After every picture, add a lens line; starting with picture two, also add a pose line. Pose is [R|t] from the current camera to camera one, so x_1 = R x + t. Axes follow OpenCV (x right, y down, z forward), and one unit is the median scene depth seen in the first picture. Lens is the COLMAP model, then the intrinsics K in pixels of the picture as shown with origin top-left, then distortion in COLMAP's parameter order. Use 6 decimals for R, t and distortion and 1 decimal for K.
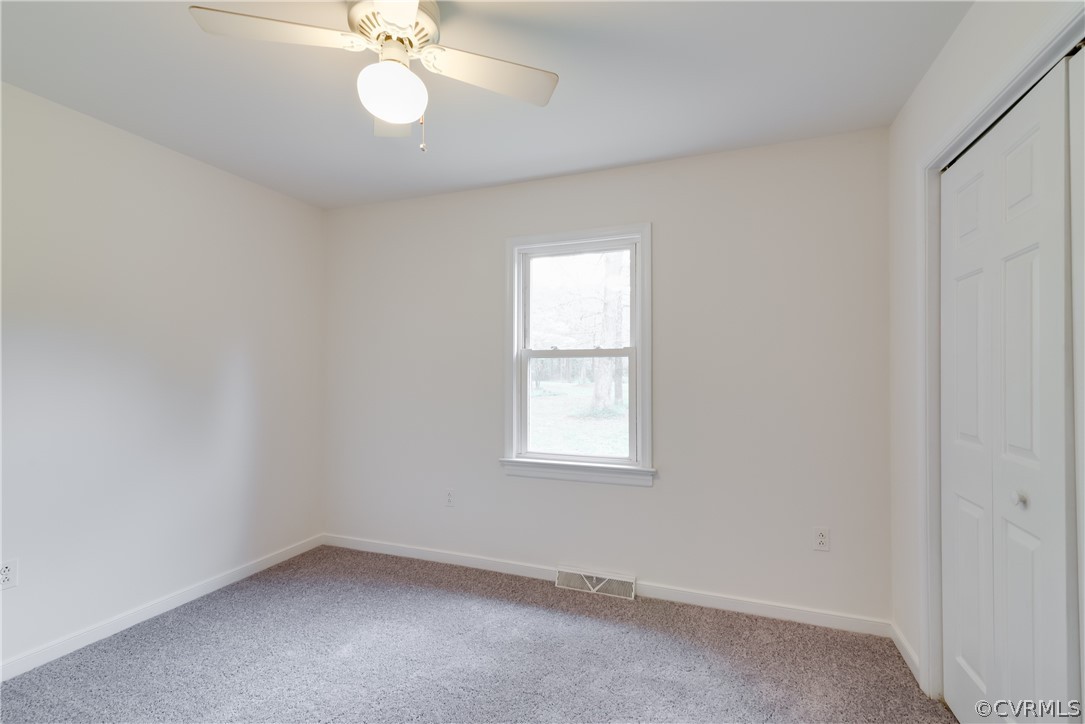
lens RADIAL K [[493.2, 0, 539.7], [0, 493.2, 368.8], [0, 0, 1]] dist [0.020825, 0.000127]
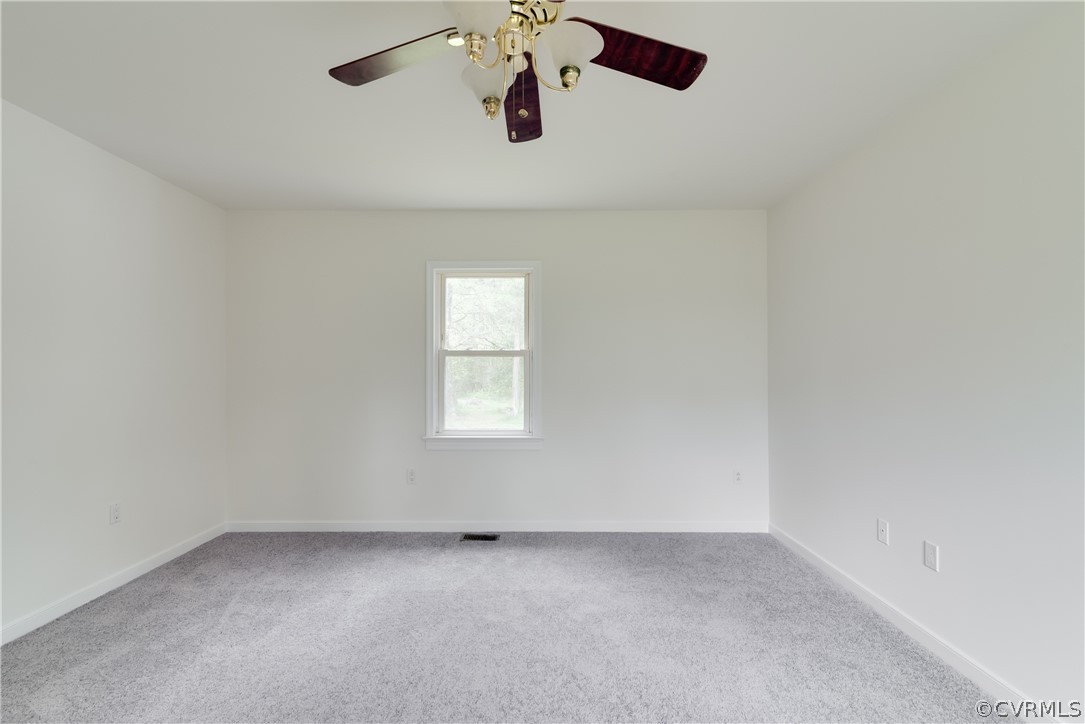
lens RADIAL K [[493.2, 0, 539.7], [0, 493.2, 368.8], [0, 0, 1]] dist [0.020825, 0.000127]
pose [[0.941850, 0.003294, 0.336018, -0.223424], [-0.003439, 0.999994, -0.000165, 0.009240], [-0.336017, -0.001000, 0.941856, -0.285956]]
